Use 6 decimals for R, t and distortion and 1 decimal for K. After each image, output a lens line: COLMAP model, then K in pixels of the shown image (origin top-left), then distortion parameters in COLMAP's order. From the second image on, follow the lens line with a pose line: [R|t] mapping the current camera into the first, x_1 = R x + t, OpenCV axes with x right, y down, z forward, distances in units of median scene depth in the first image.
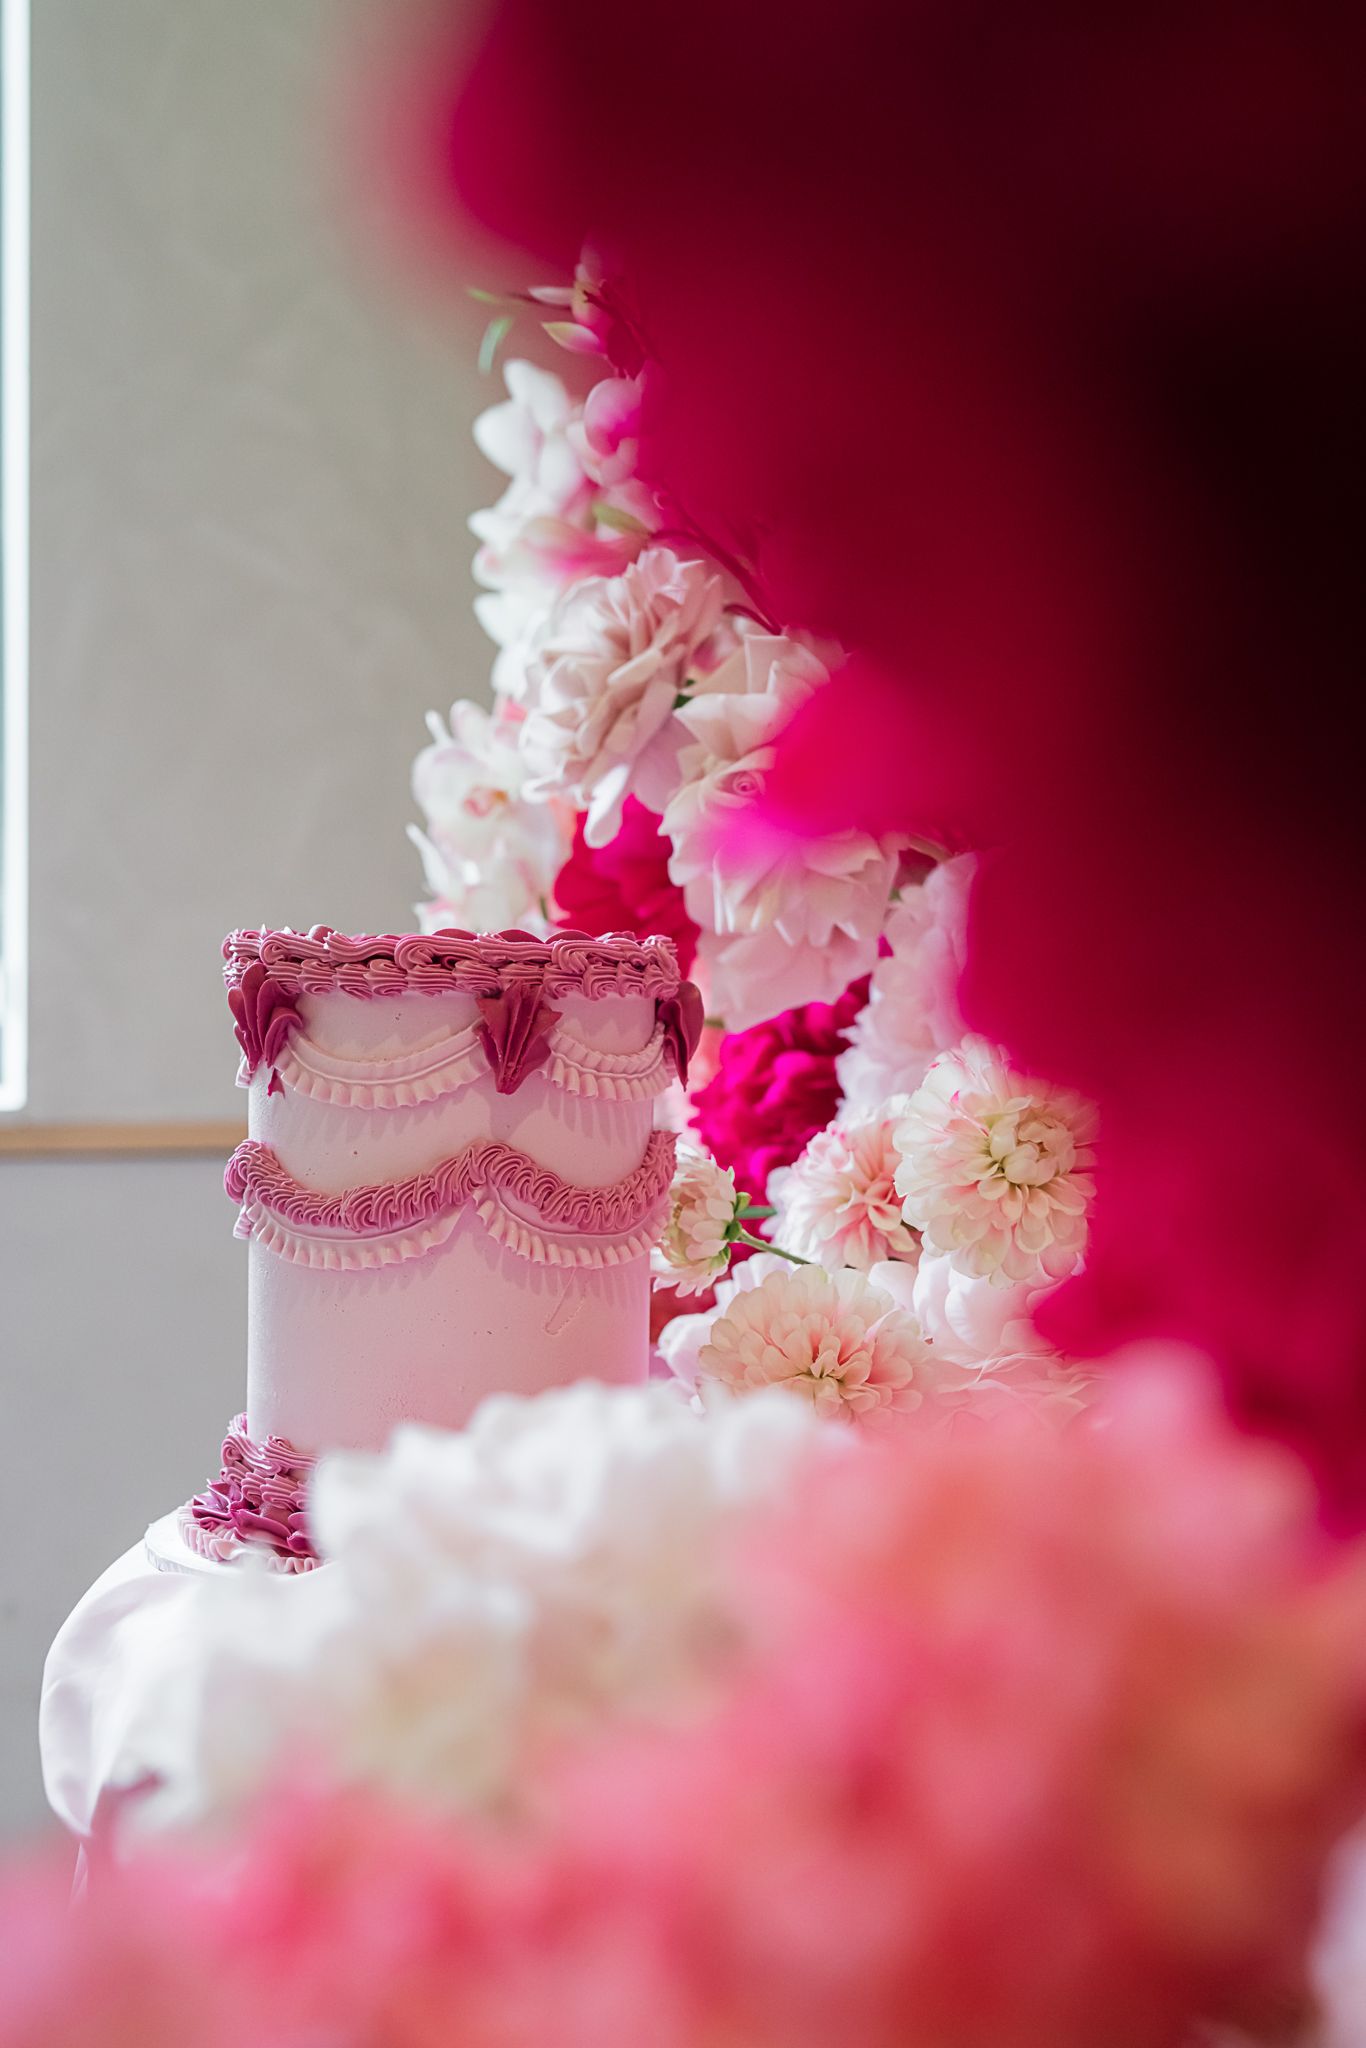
lens RADIAL K [[2918.6, 0, 680.2], [0, 2918.6, 1021.6], [0, 0, 1]] dist [-0.000765, 0.000000]
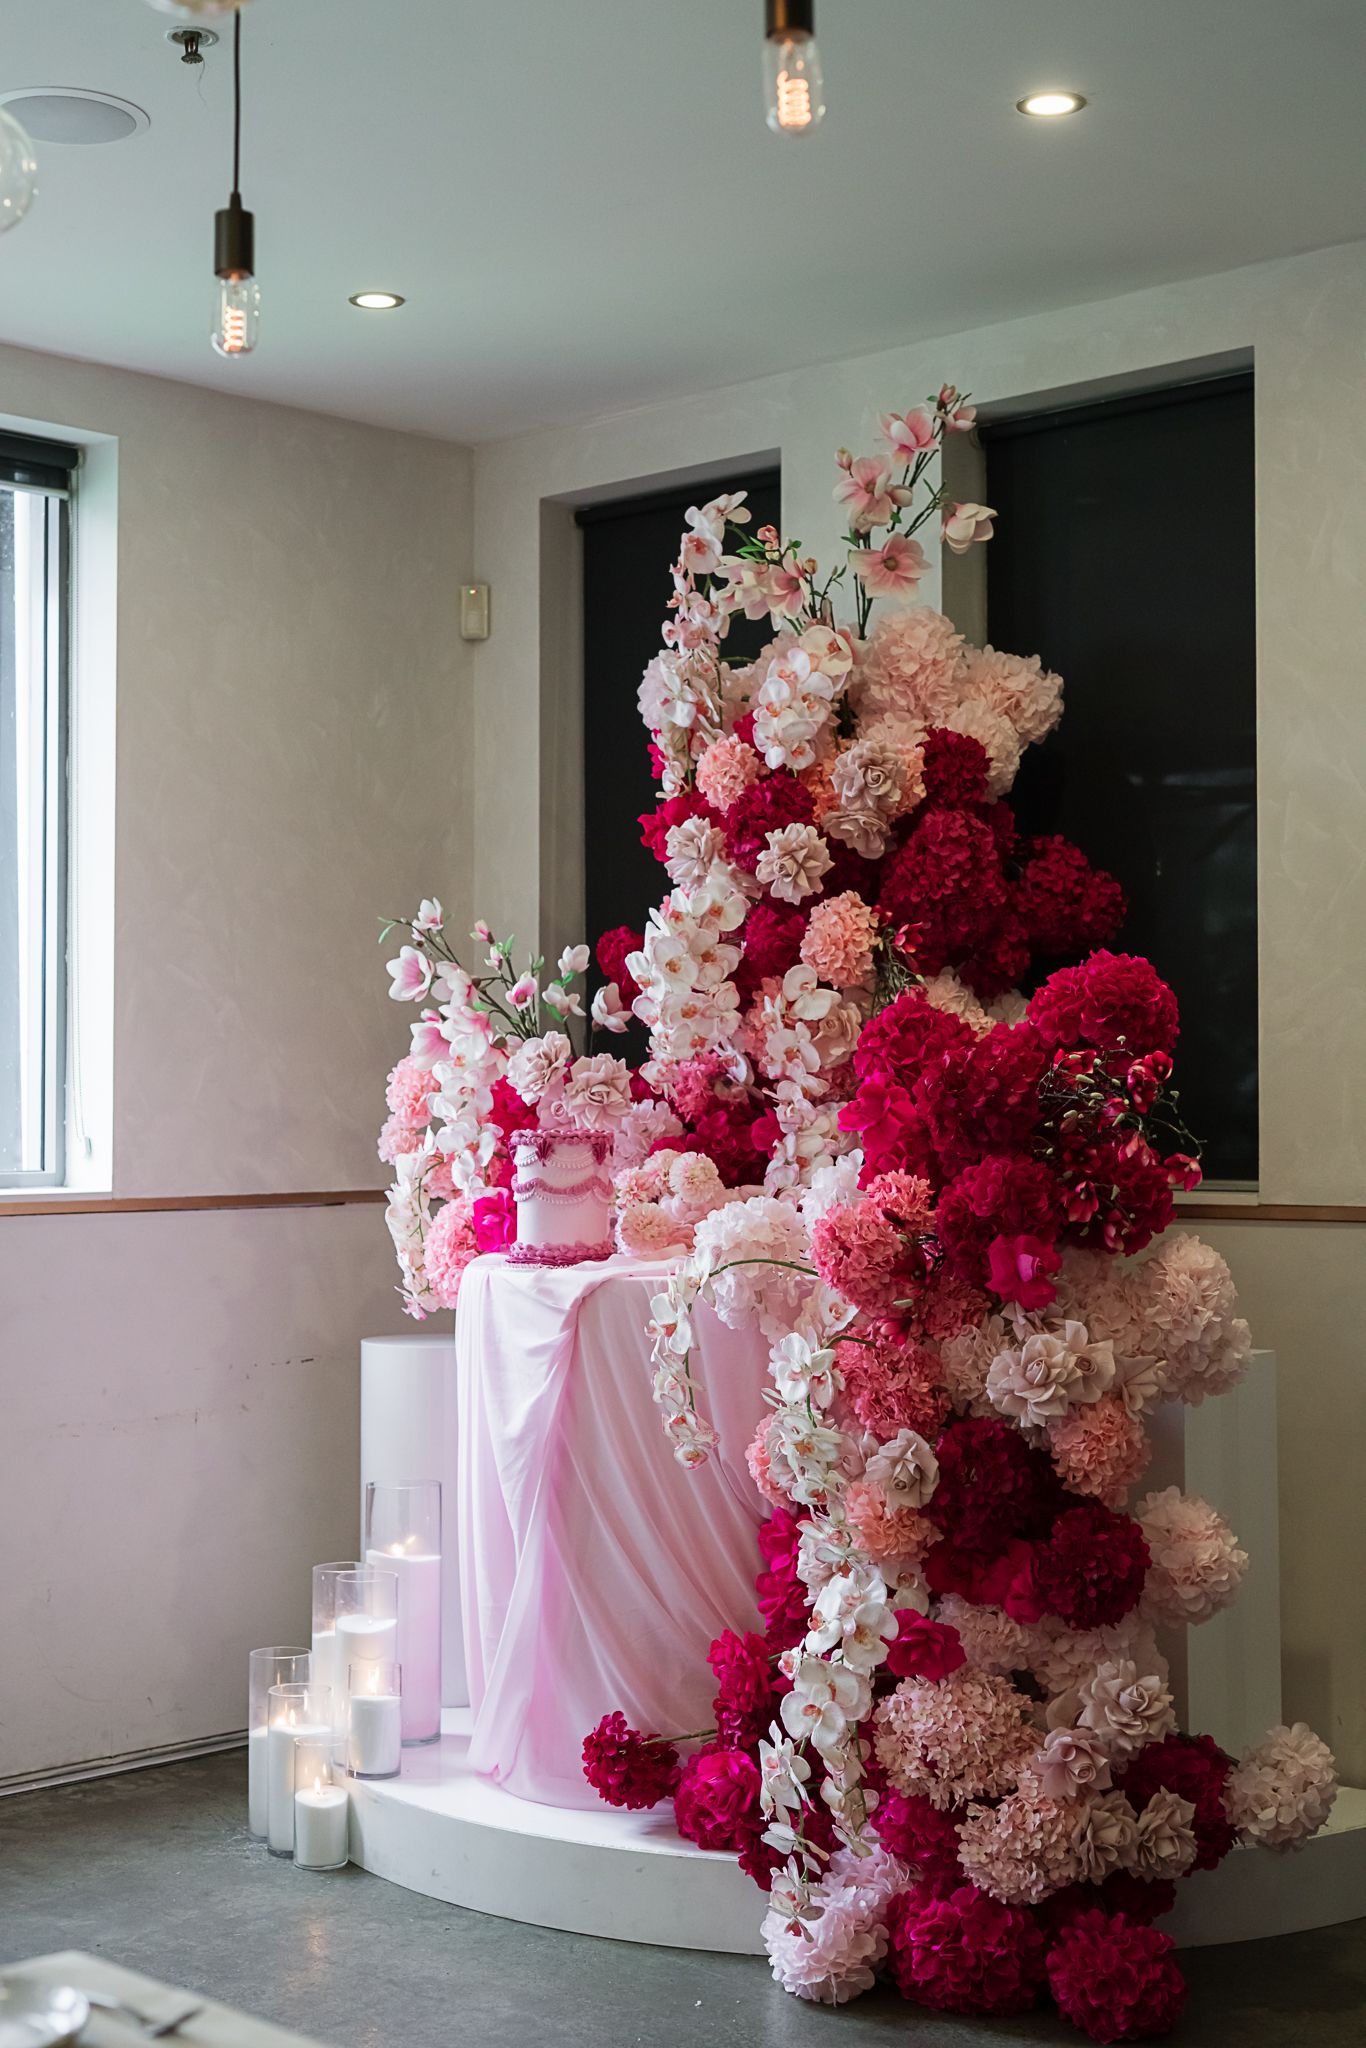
lens RADIAL K [[2918.6, 0, 688.0], [0, 2918.6, 1028.6], [0, 0, 1]] dist [-0.000765, 0.000000]
pose [[0.862054, 0.006197, 0.506778, -2.292625], [0.018356, 0.998887, -0.043439, 0.011468], [-0.506484, 0.046750, 0.860981, -3.092191]]
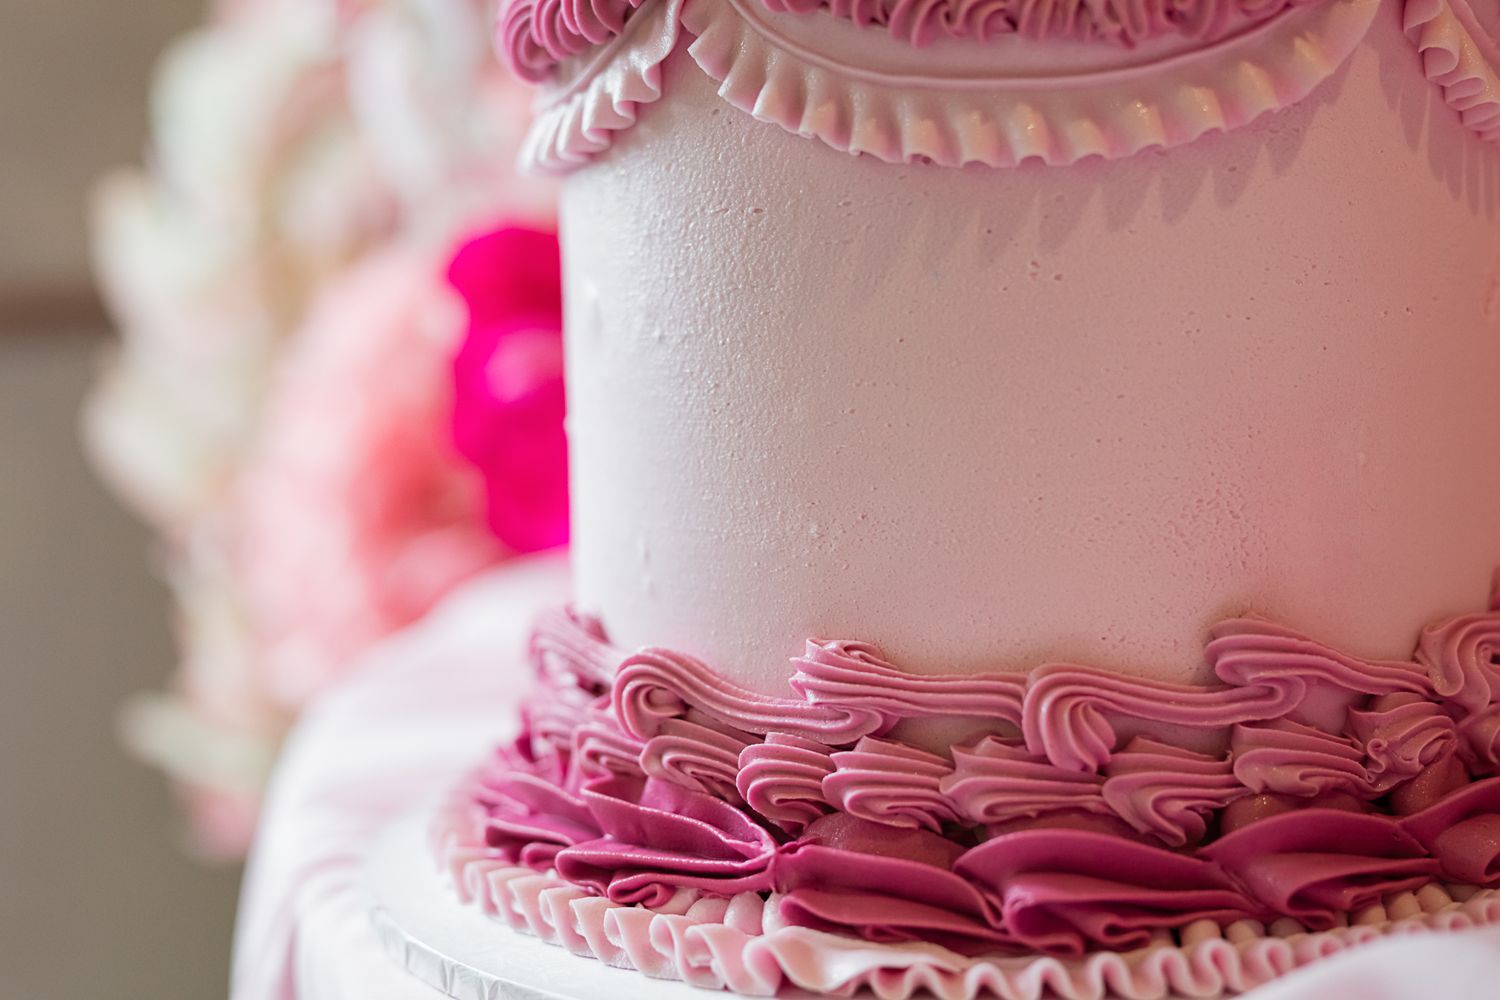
lens RADIAL K [[2137.7, 0, 752.1], [0, 2137.7, 497.5], [0, 0, 1]] dist [-0.000765, 0.000000]
pose [[0.924014, -0.087951, 0.372106, -0.254974], [0.056159, 0.993849, 0.095451, 0.099253], [-0.378212, -0.067301, 0.923269, 0.767609]]
